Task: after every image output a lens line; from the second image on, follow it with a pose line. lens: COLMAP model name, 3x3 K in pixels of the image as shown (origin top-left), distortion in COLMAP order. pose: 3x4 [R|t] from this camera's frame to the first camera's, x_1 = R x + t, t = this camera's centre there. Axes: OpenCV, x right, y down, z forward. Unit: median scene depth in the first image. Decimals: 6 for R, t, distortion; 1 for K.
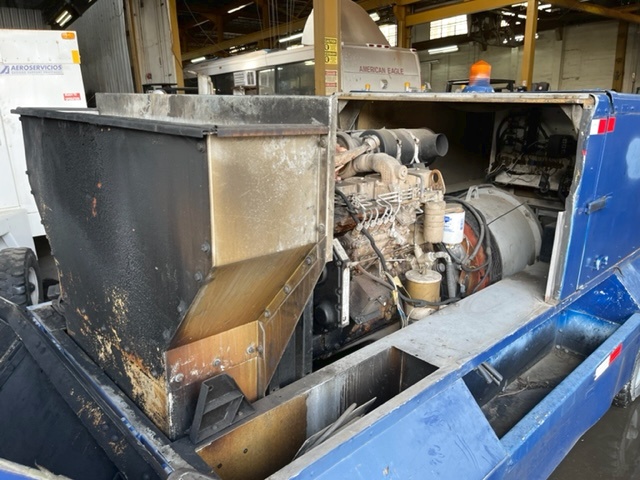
lens RADIAL K [[488.7, 0, 317.9], [0, 488.7, 241.2], [0, 0, 1]] dist [0.007885, -0.015201]
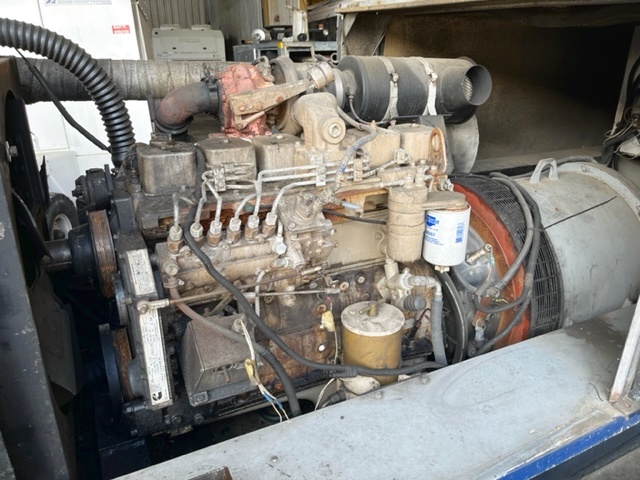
lens RADIAL K [[488.7, 0, 322.4], [0, 488.7, 241.0], [0, 0, 1]] dist [0.007885, -0.015201]
pose [[0.958669, 0.105146, -0.264384, 0.259299], [-0.079753, 0.991265, 0.105037, -0.061939], [0.273119, -0.079610, 0.958680, 0.391048]]
